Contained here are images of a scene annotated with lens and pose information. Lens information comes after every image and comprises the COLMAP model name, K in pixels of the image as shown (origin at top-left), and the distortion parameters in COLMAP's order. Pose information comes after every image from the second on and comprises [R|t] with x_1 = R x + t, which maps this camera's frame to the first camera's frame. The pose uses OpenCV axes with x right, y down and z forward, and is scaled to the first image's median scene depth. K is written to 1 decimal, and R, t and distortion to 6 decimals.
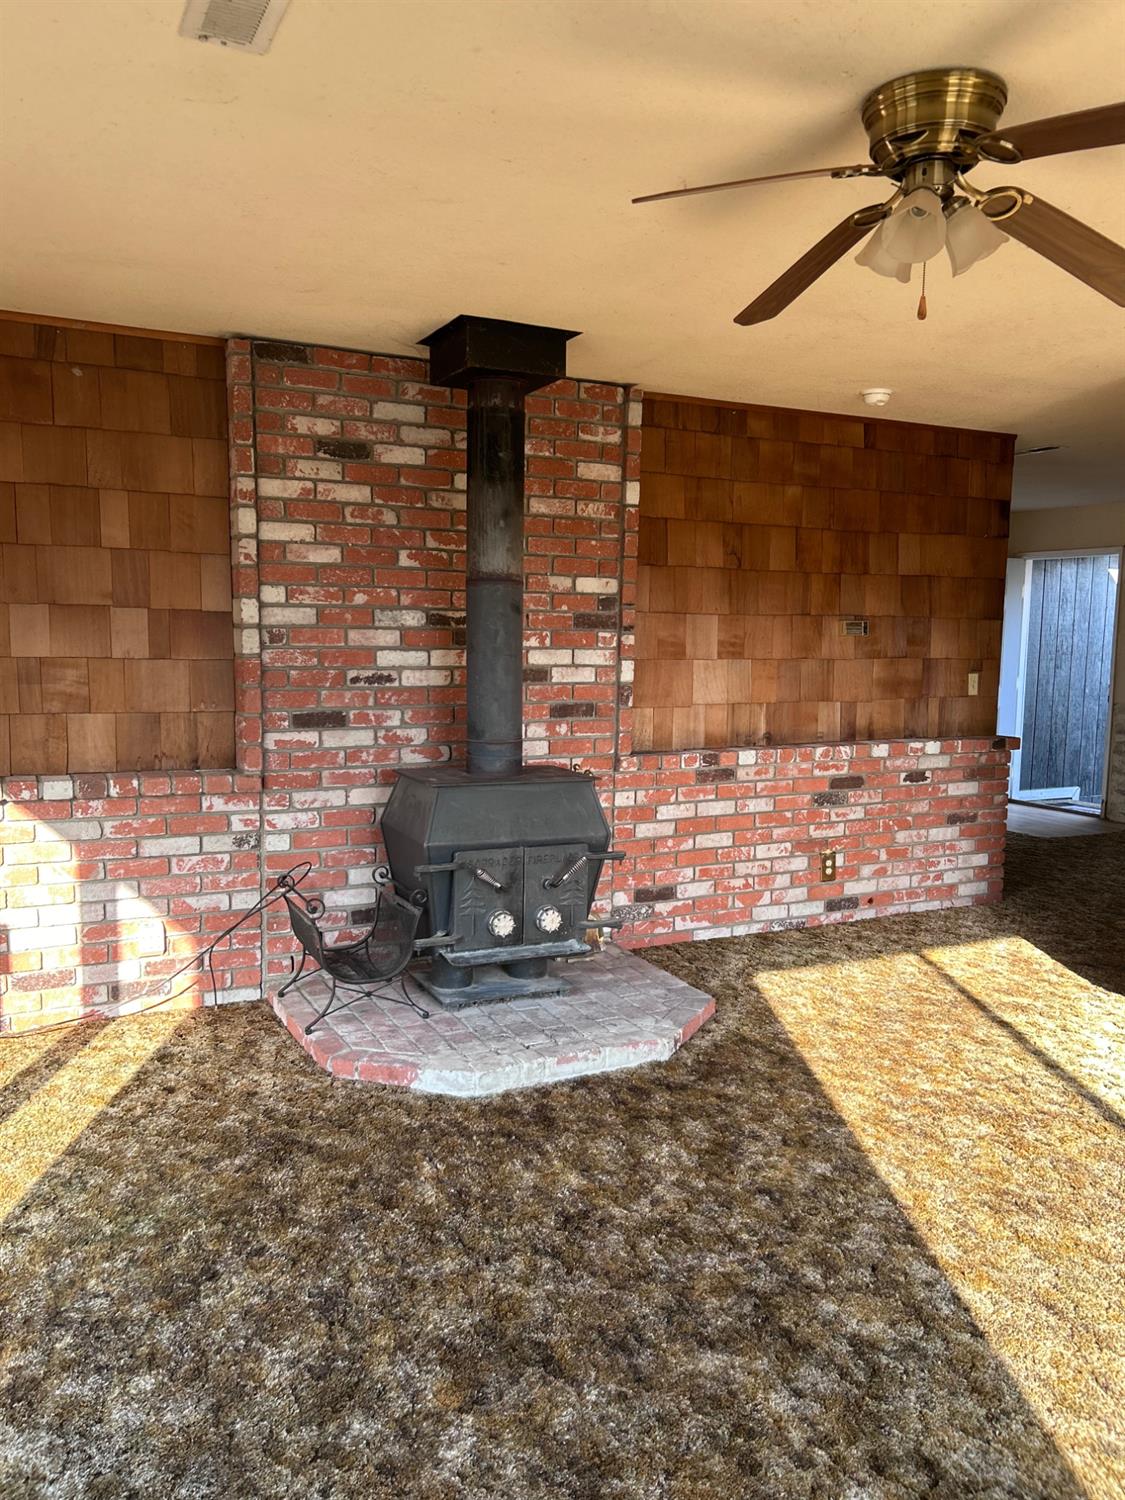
lens RADIAL K [[1117.9, 0, 556.9], [0, 1117.9, 751.4], [0, 0, 1]] dist [0.055445, -0.052817]
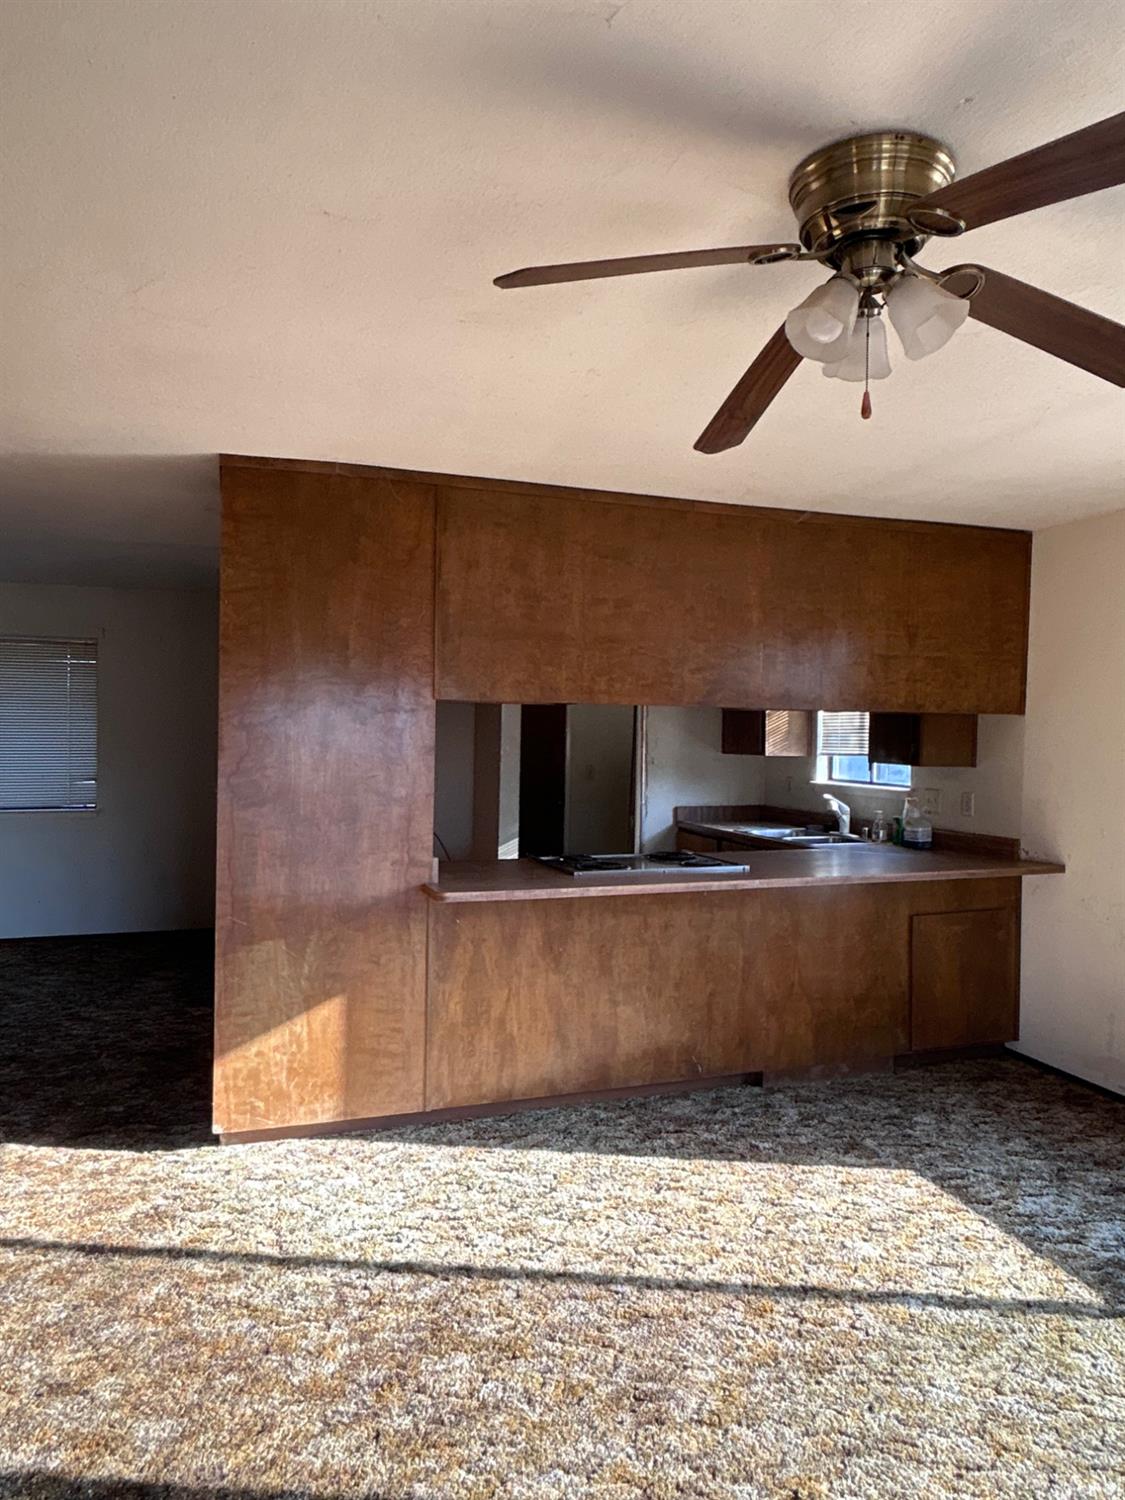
lens RADIAL K [[985.3, 0, 565.6], [0, 985.3, 743.6], [0, 0, 1]] dist [-0.007094, 0.002545]
pose [[0.114859, -0.023406, 0.993106, -0.258796], [0.093686, 0.995522, 0.012627, -0.094679], [-0.988954, 0.091590, 0.116537, 0.661021]]
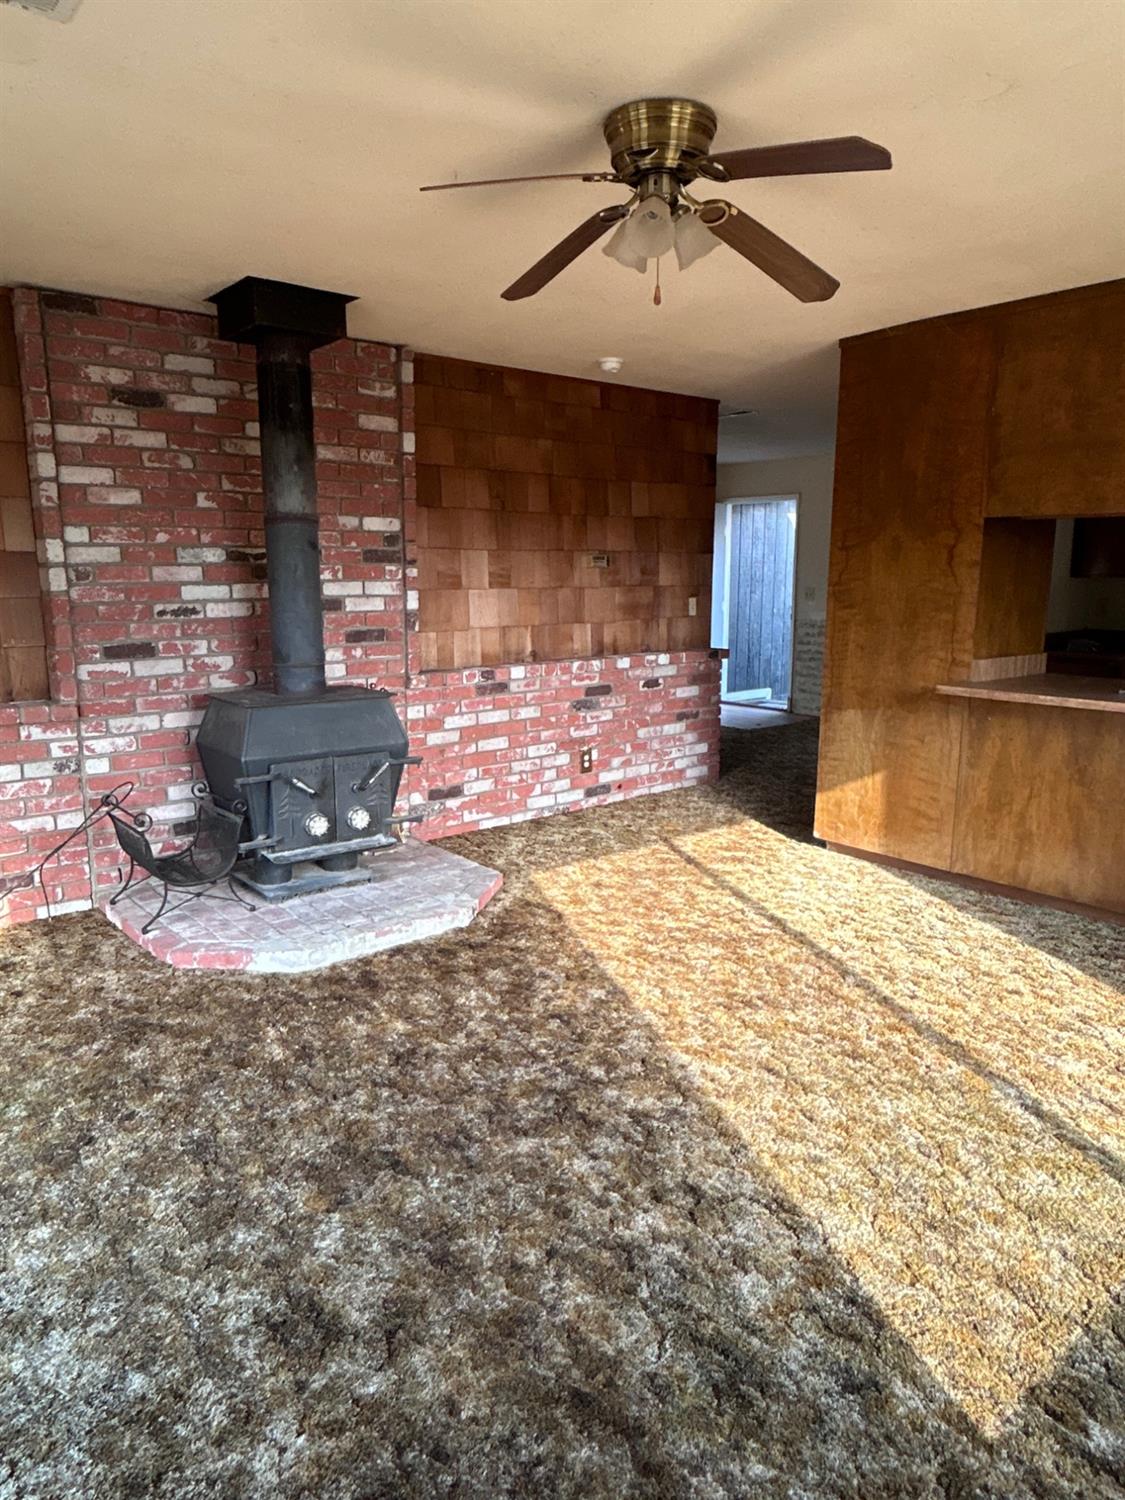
lens RADIAL K [[985.3, 0, 568.5], [0, 985.3, 741.9], [0, 0, 1]] dist [-0.007094, 0.002545]
pose [[0.971175, -0.054503, 0.232051, -0.027390], [0.038713, 0.996648, 0.072069, 0.007407], [-0.235202, -0.061009, 0.970030, -0.028607]]
